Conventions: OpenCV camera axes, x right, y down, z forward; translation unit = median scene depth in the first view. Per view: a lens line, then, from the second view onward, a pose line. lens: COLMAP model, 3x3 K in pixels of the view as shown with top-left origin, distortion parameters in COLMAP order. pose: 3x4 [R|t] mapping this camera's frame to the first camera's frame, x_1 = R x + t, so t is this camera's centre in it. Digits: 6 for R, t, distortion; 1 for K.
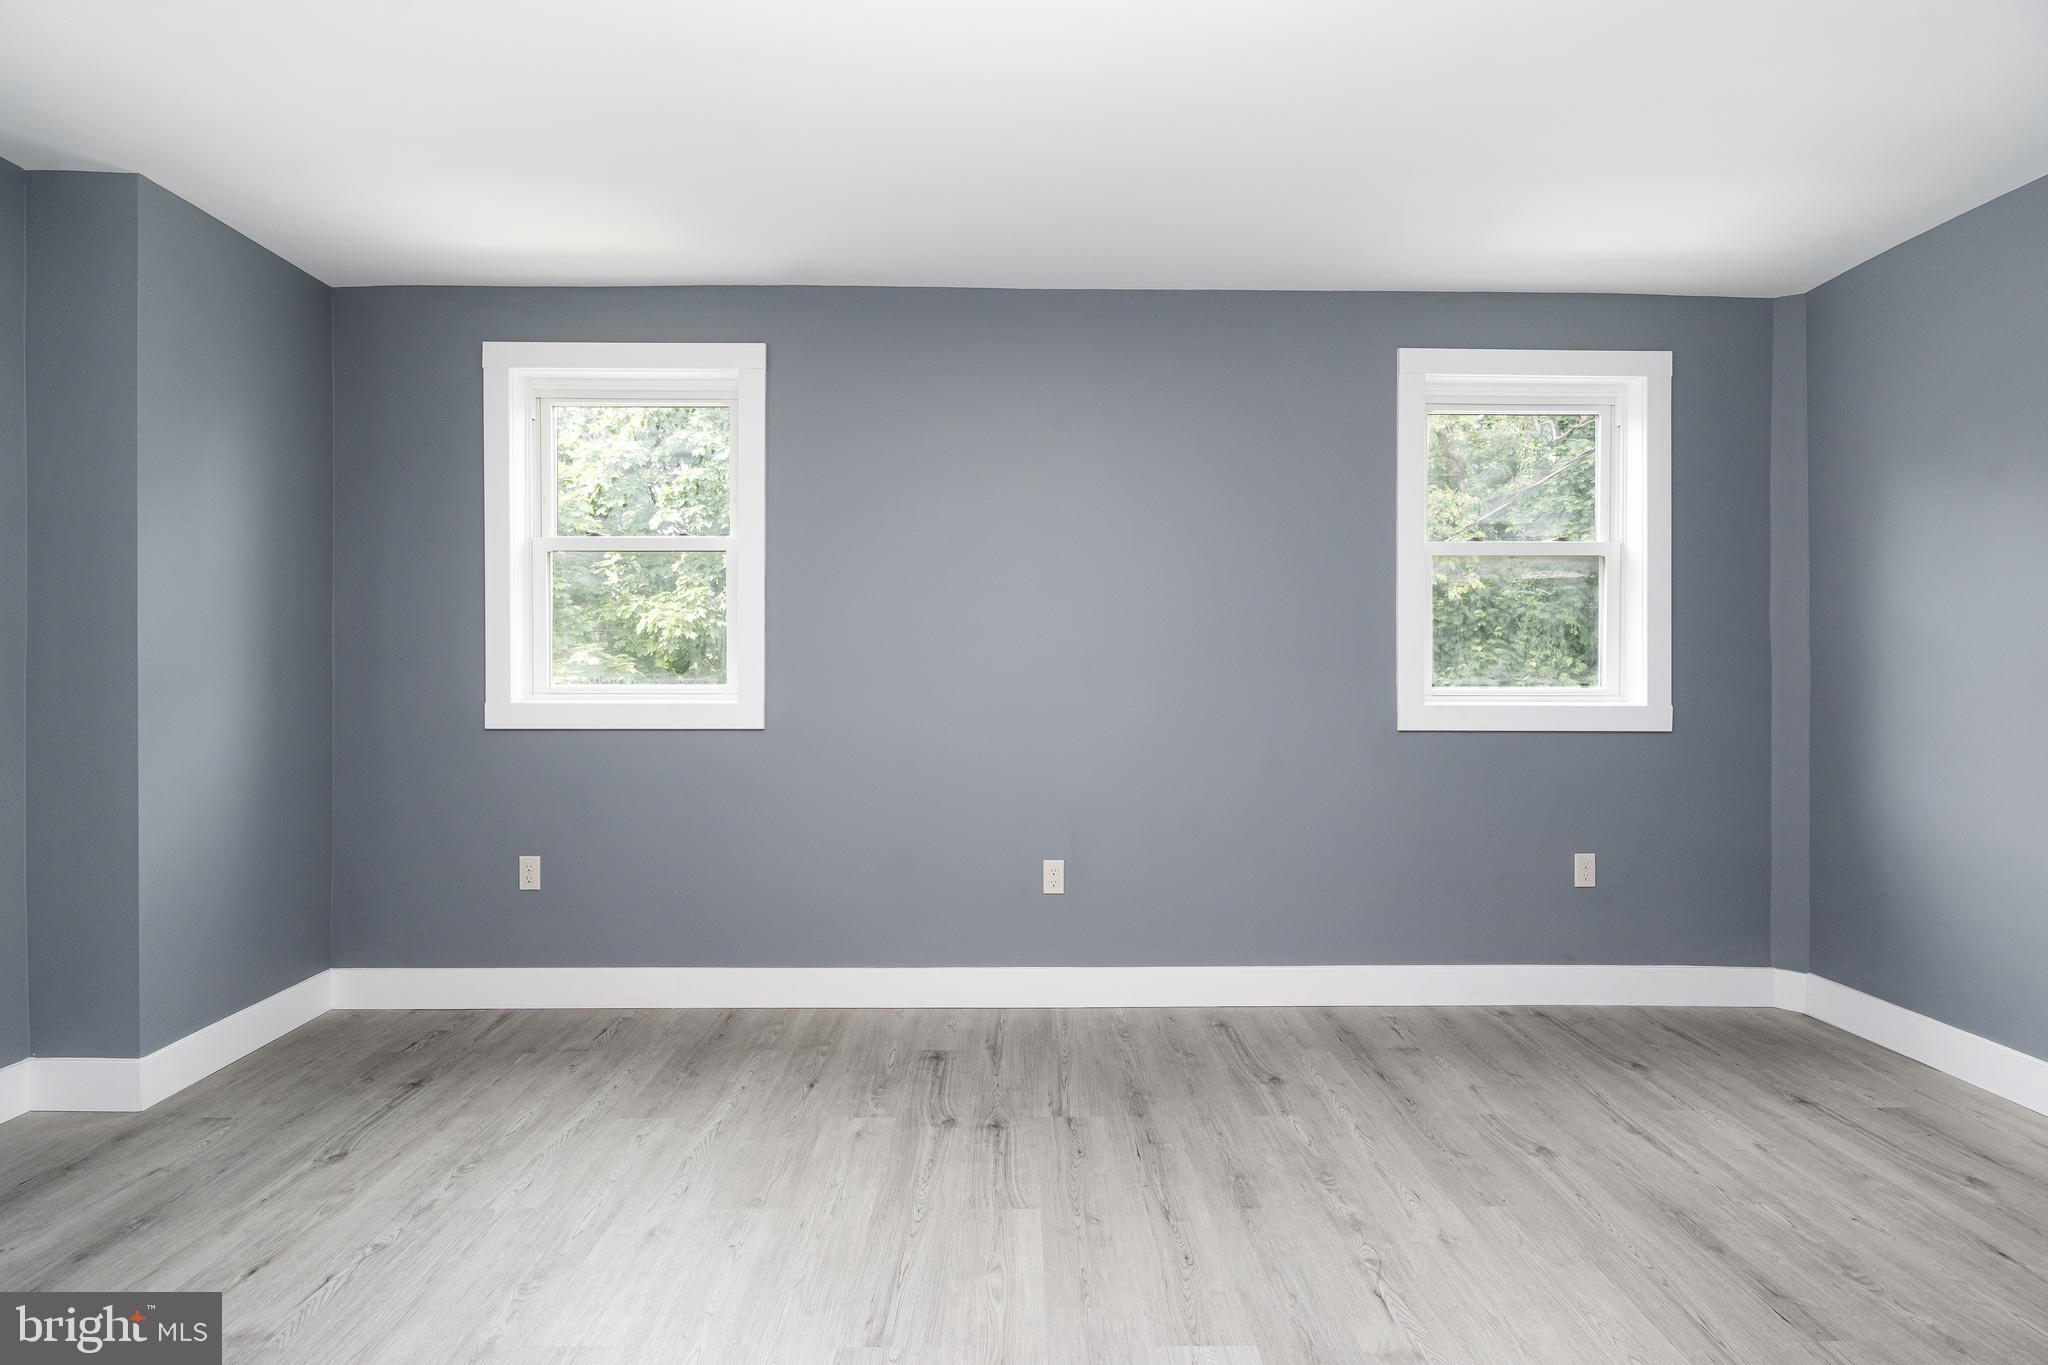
lens RADIAL K [[932.1, 0, 1025.0], [0, 932.1, 666.4], [0, 0, 1]] dist [0.001352, 0.000551]
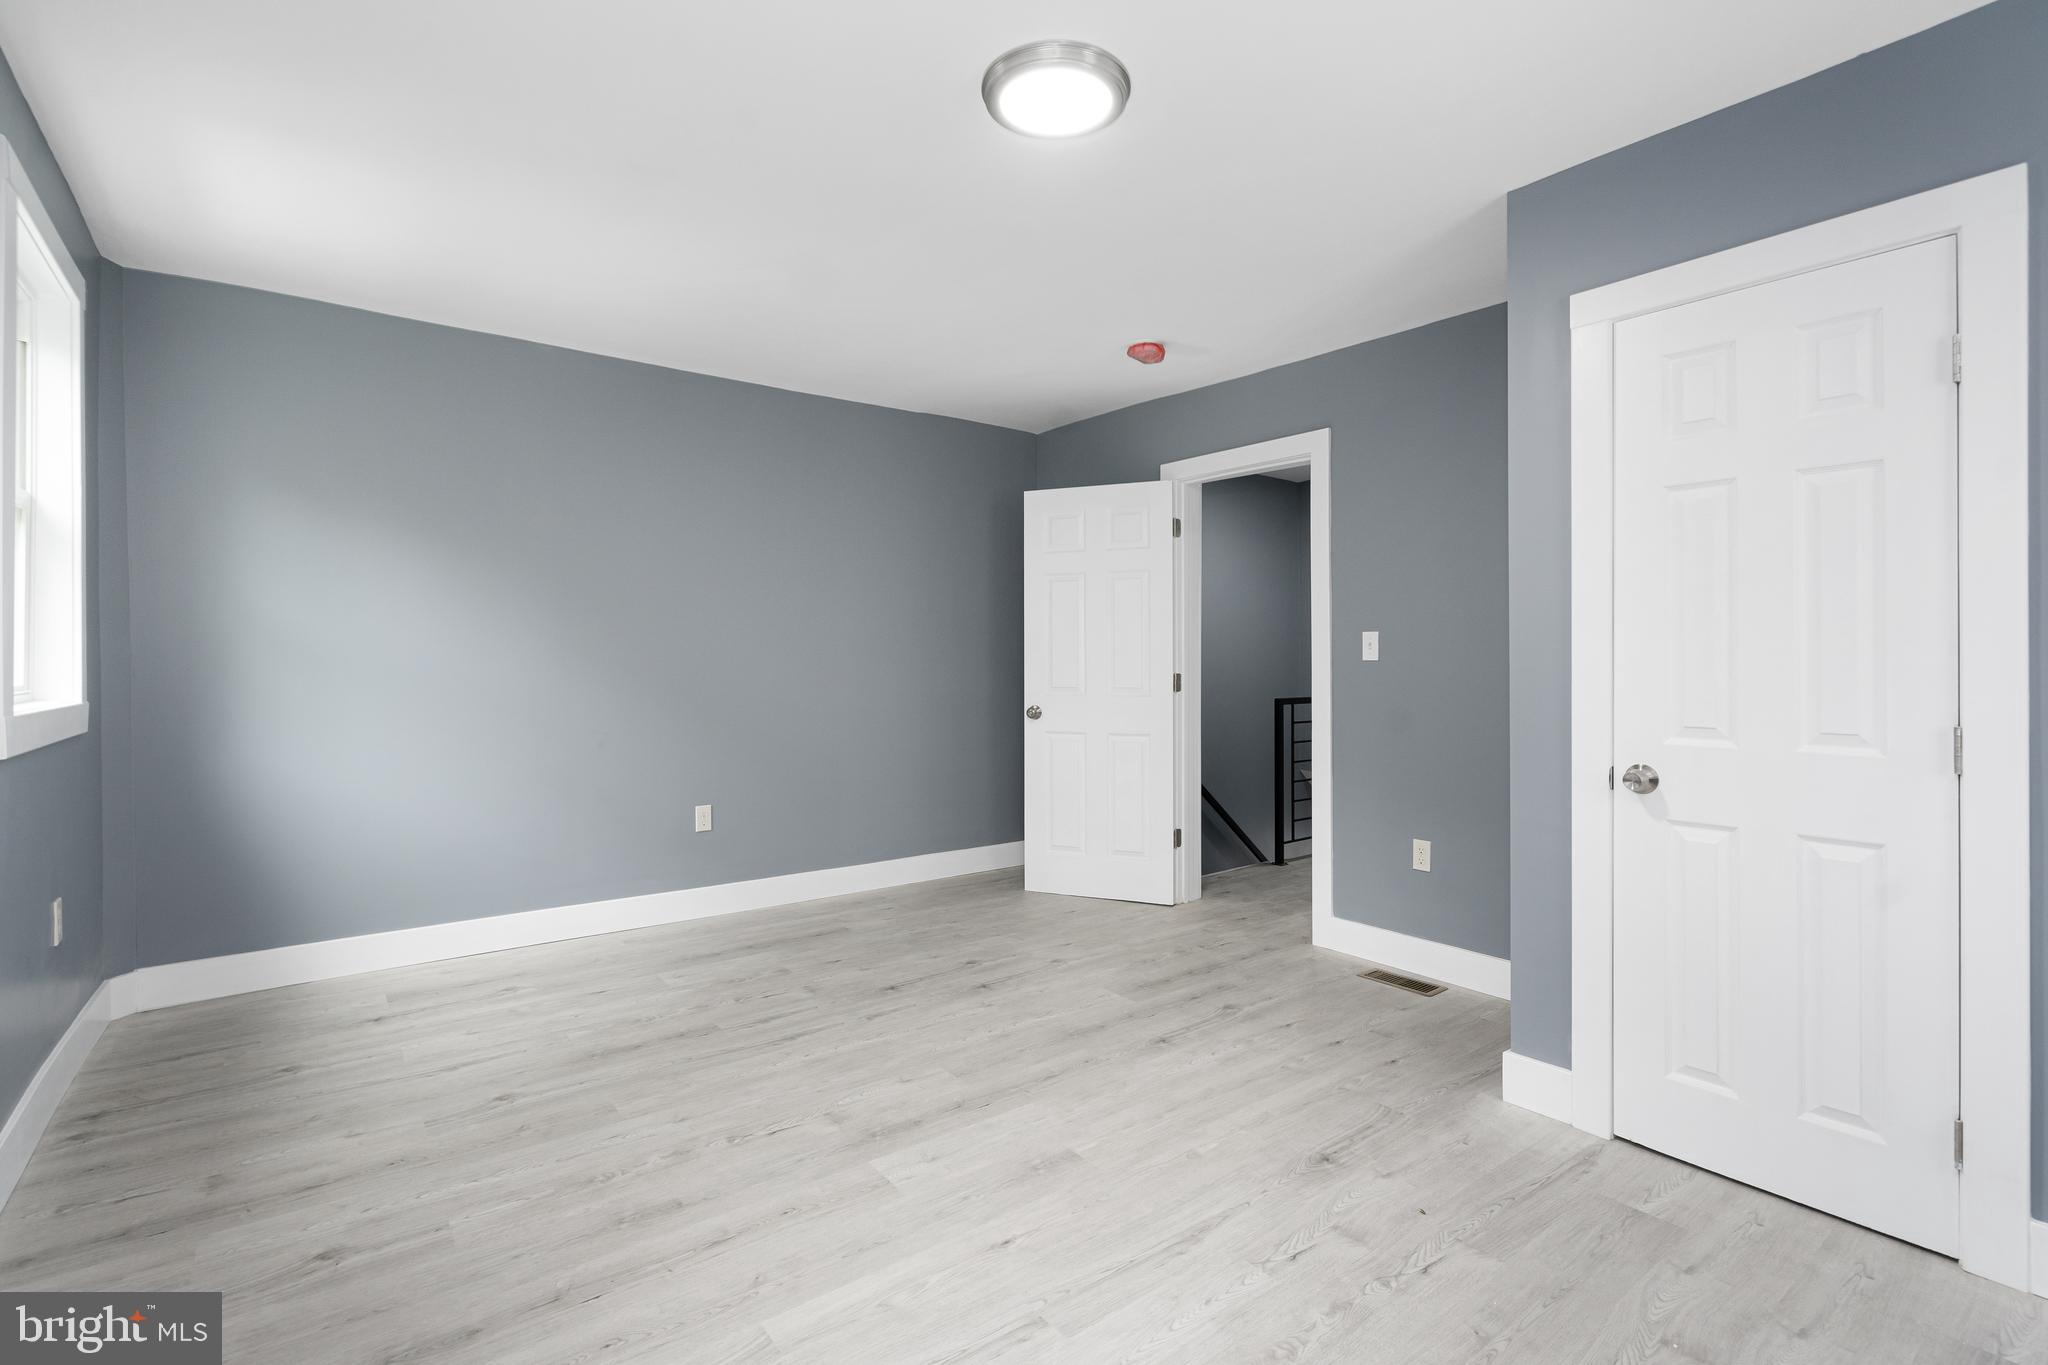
lens RADIAL K [[932.1, 0, 1025.0], [0, 932.1, 666.4], [0, 0, 1]] dist [0.001352, 0.000551]
pose [[-0.602611, -0.006759, 0.798006, -0.651164], [-0.005932, 0.999974, 0.003990, 0.001040], [-0.798013, -0.002330, -0.602636, 1.103930]]
